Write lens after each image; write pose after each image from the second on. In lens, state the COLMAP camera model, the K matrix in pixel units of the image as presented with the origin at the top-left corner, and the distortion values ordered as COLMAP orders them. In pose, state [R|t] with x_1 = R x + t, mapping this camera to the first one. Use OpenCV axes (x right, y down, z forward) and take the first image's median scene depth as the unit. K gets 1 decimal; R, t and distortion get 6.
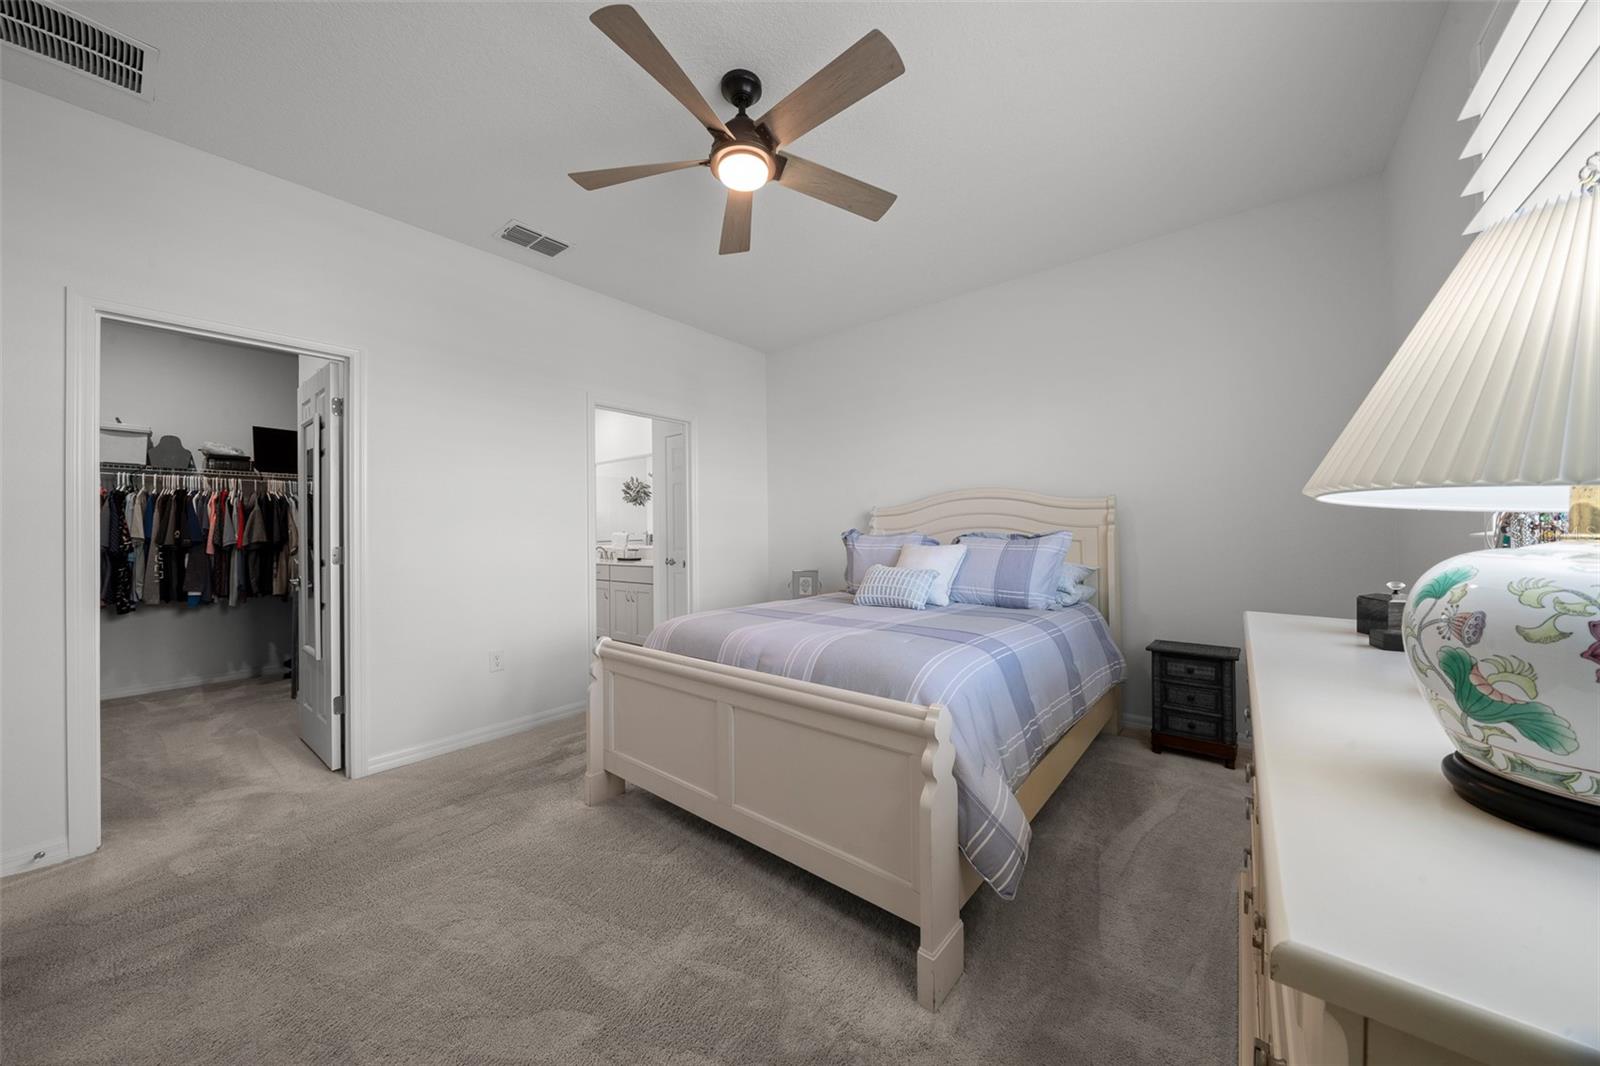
lens RADIAL K [[533.7, 0, 800.0], [0, 533.7, 533.0], [0, 0, 1]] dist [-0.000214, 0.000007]
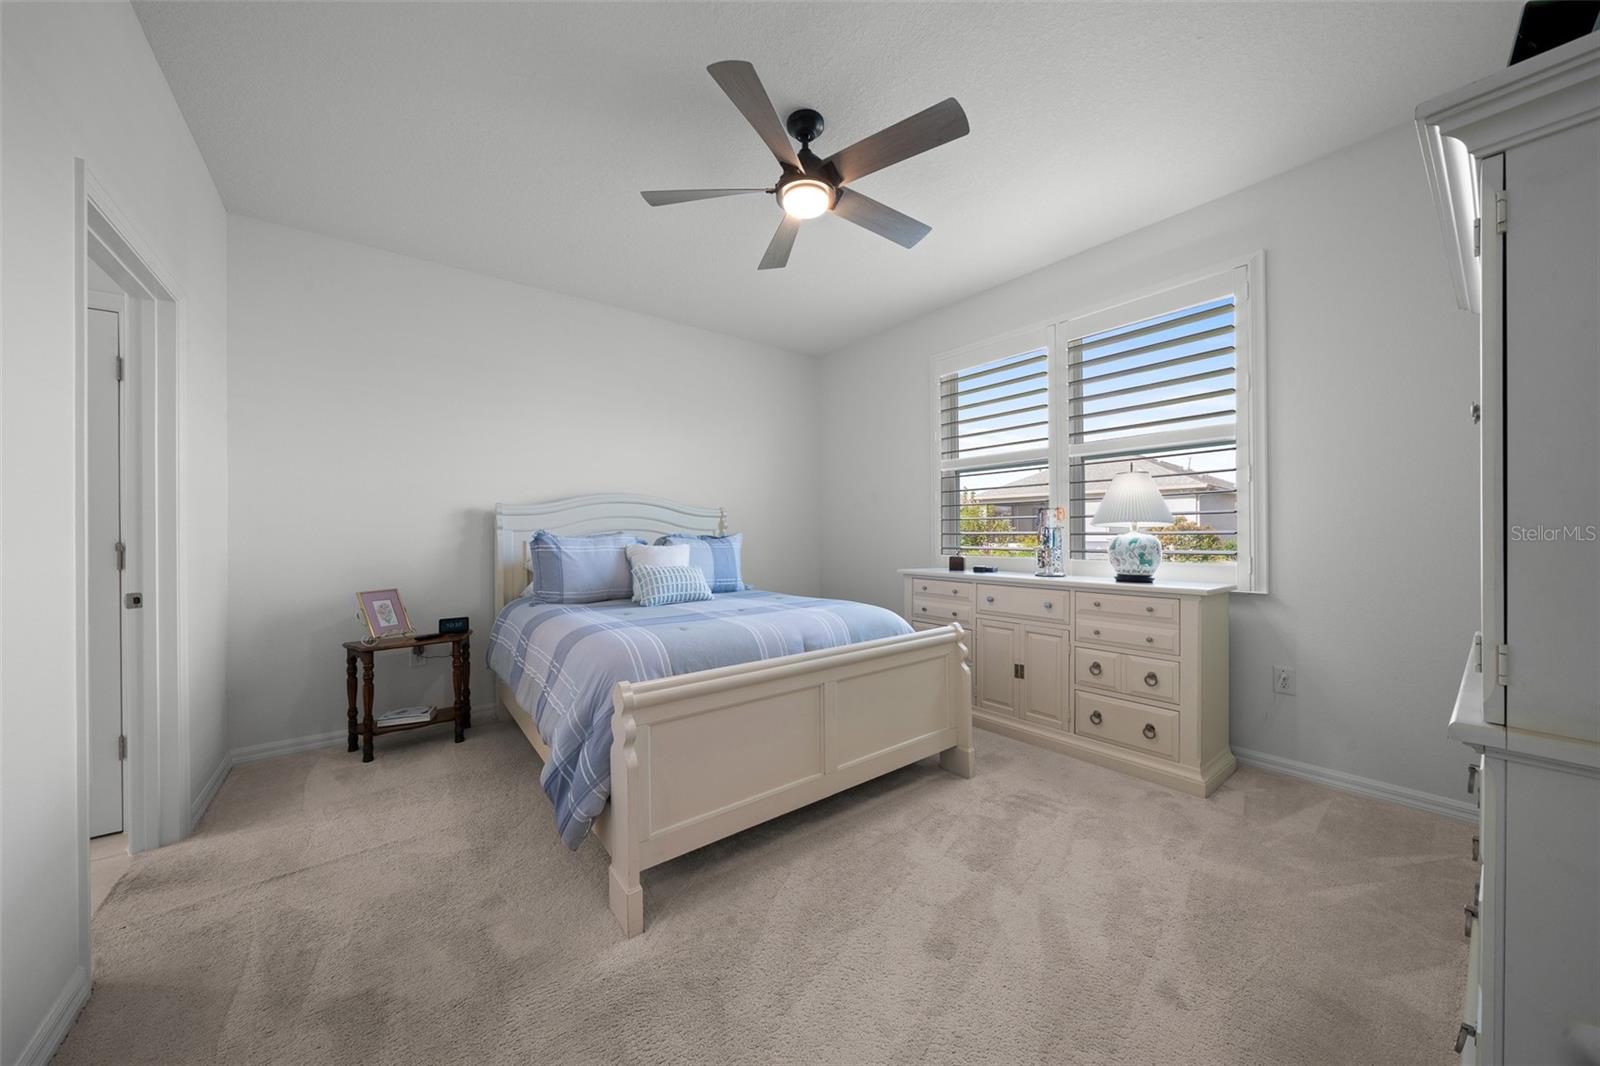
lens RADIAL K [[553.1, 0, 800.0], [0, 553.1, 533.0], [0, 0, 1]] dist [-0.000569, -0.000057]
pose [[0.224439, 0.008177, 0.974454, -1.179222], [0.003243, 0.999953, -0.009138, 0.016043], [-0.974483, 0.005211, 0.224402, 0.737645]]
